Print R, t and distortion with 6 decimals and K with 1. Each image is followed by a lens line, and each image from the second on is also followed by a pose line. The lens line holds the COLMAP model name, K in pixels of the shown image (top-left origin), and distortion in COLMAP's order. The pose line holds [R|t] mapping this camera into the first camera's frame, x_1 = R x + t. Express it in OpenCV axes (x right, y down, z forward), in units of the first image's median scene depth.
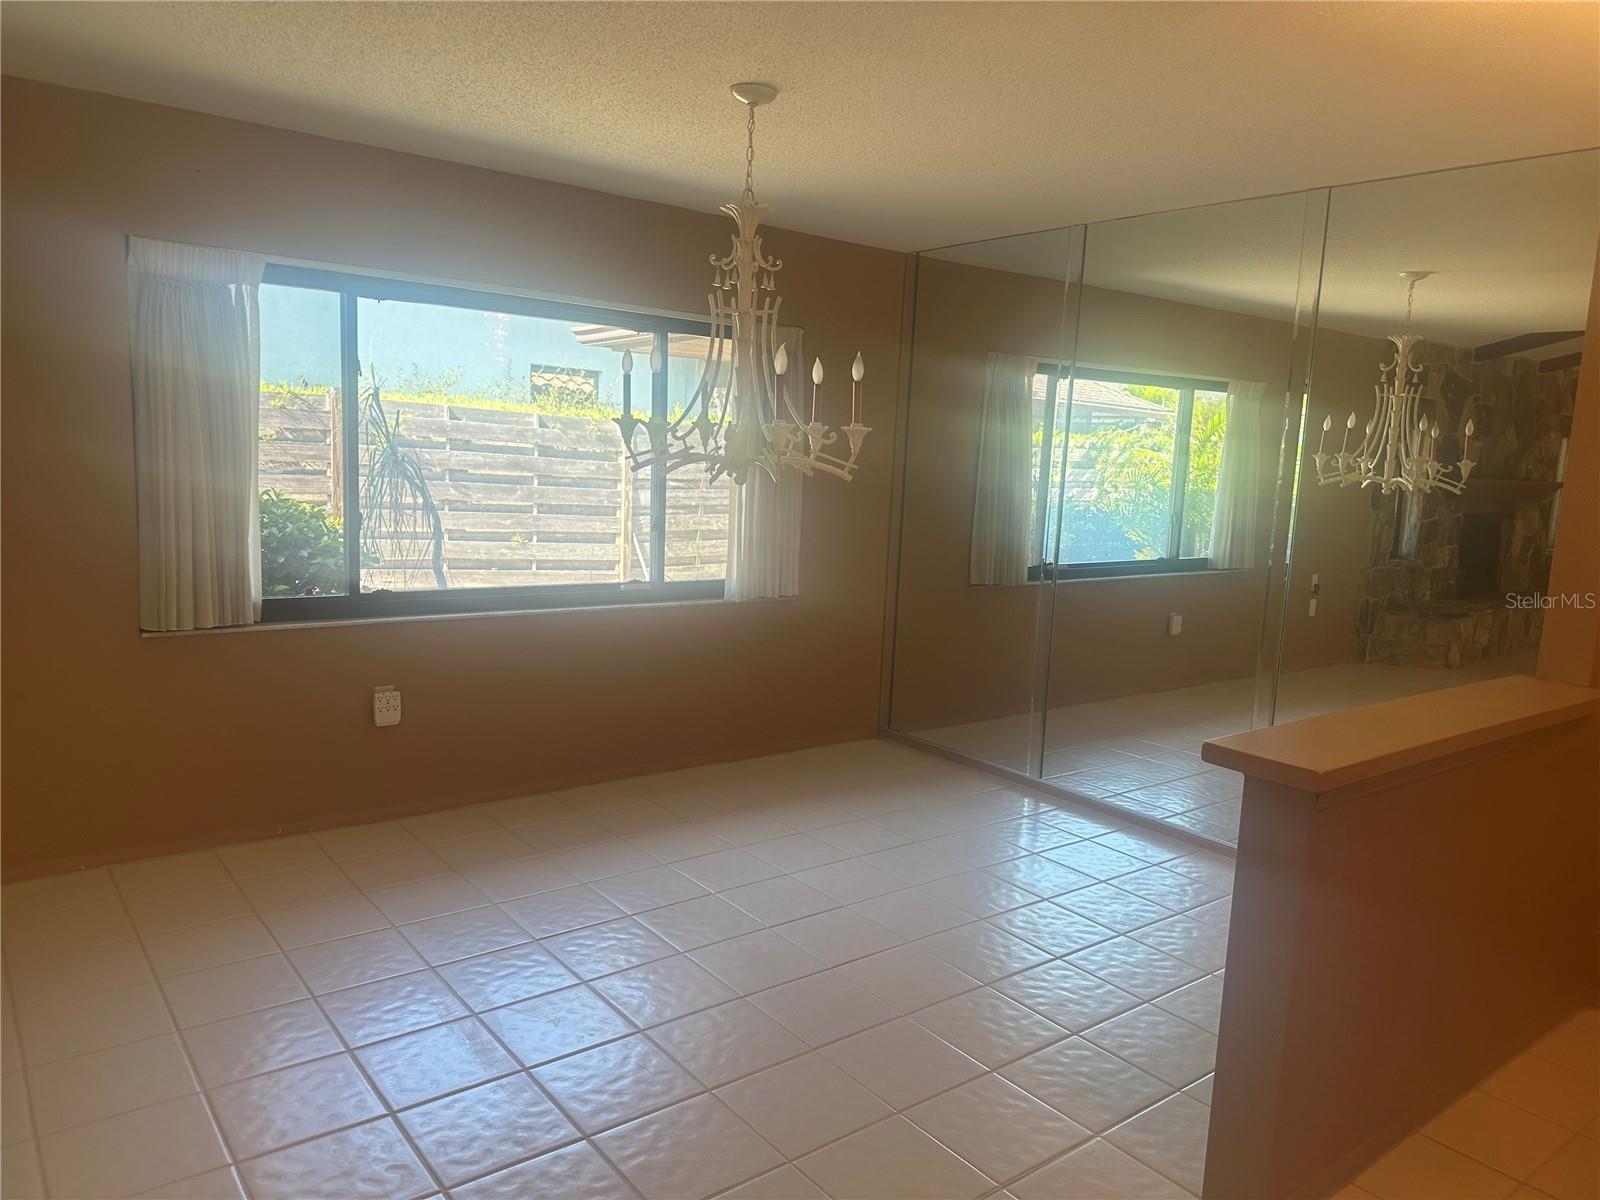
lens RADIAL K [[1132.6, 0, 845.9], [0, 1132.6, 561.0], [0, 0, 1]] dist [0.114007, -0.074834]
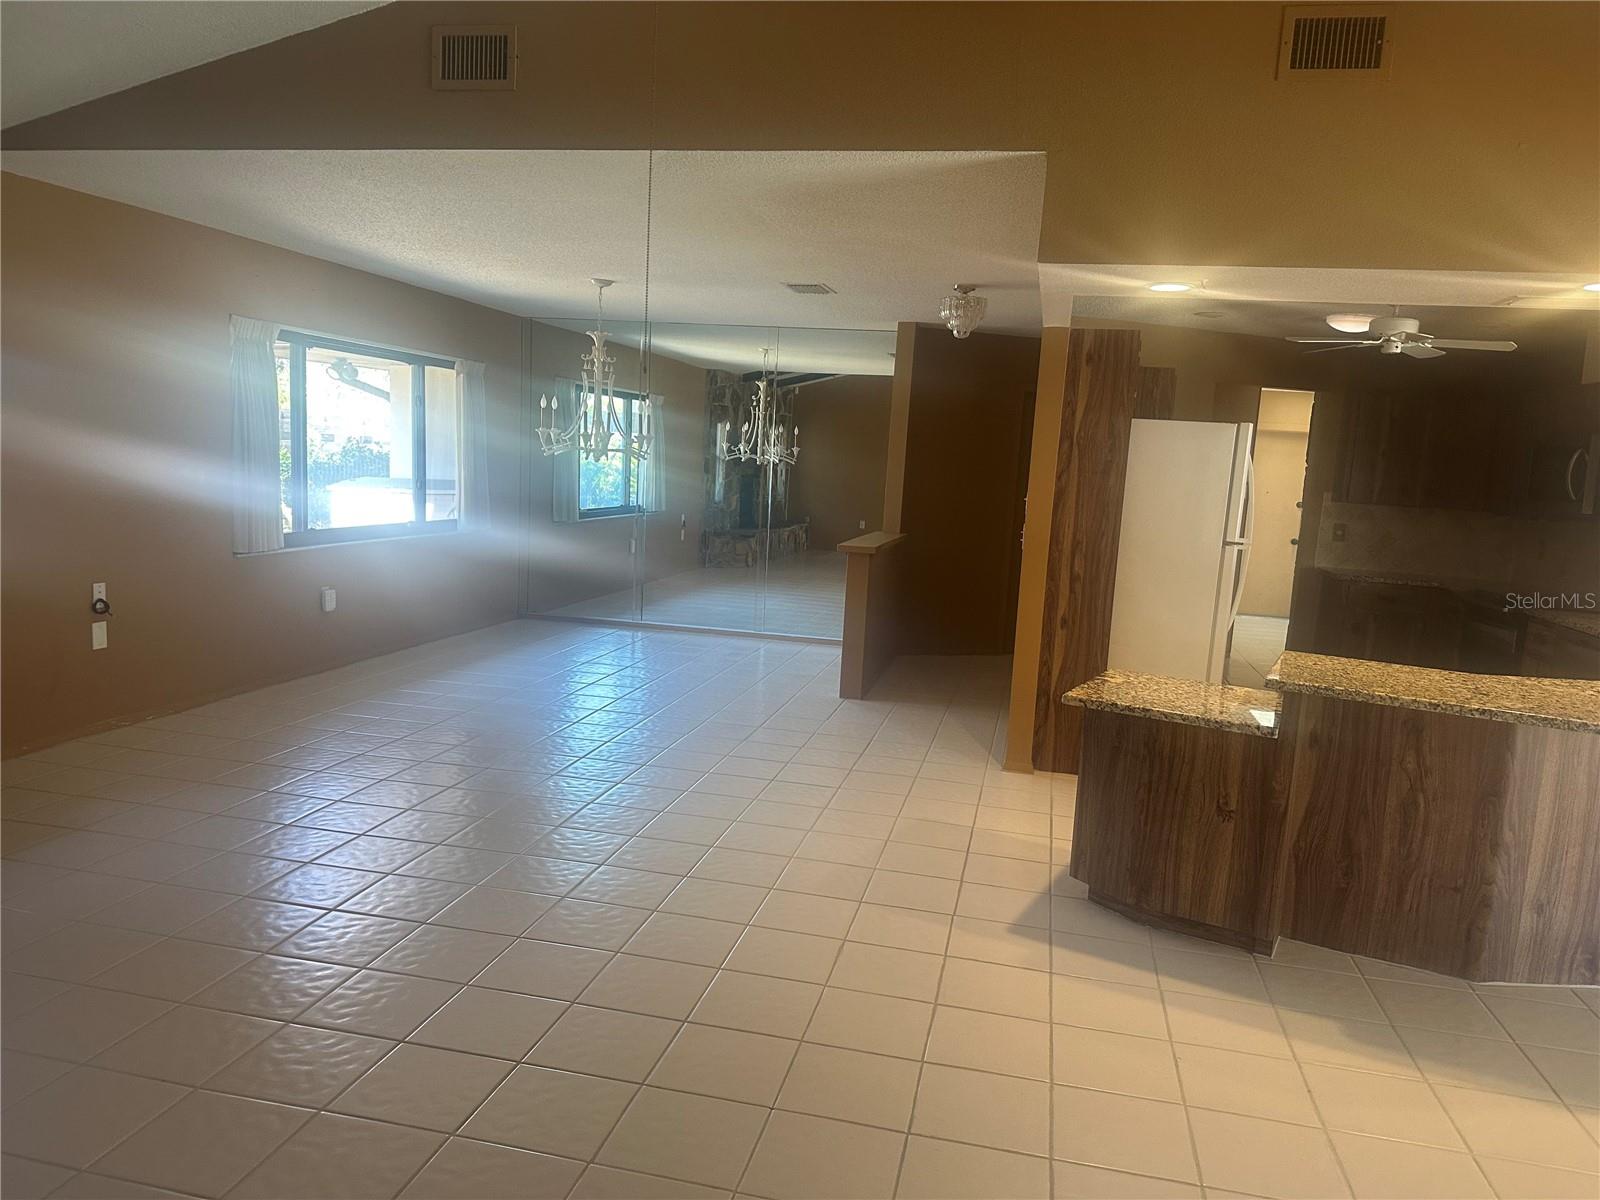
lens RADIAL K [[1105.4, 0, 806.9], [0, 1105.4, 620.6], [0, 0, 1]] dist [0.051218, -0.072458]
pose [[0.787426, -0.097769, 0.608606, -0.403546], [0.047020, 0.993991, 0.098844, 0.013969], [-0.614613, -0.049215, 0.787292, -0.329396]]
